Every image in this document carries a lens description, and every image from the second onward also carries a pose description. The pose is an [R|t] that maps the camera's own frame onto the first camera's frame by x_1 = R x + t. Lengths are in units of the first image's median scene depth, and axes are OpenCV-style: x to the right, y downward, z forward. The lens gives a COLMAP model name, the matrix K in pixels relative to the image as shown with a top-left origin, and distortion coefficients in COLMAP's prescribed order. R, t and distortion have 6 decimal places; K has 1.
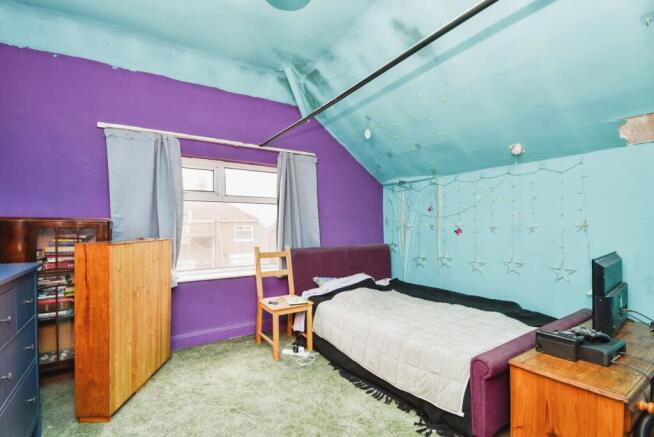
lens RADIAL K [[291.1, 0, 327.0], [0, 291.1, 218.5], [0, 0, 1]] dist [-0.045914, -0.000003]
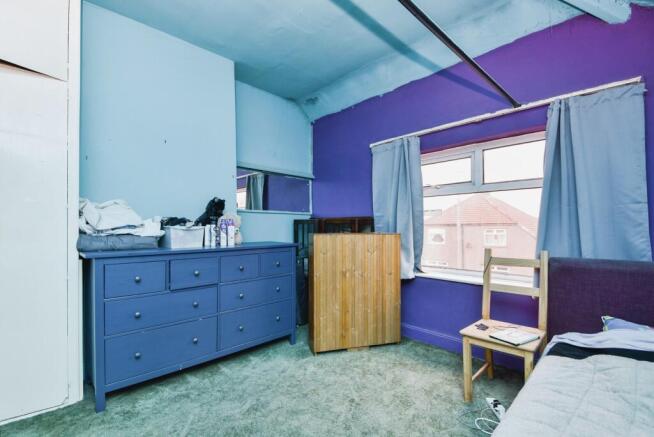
lens RADIAL K [[298.1, 0, 327.0], [0, 298.1, 218.5], [0, 0, 1]] dist [0.001933, -0.000233]
pose [[0.184952, -0.014468, -0.982641, 0.485406], [0.036090, 0.999317, -0.007921, 0.010785], [0.982085, -0.033998, 0.185348, 0.483305]]
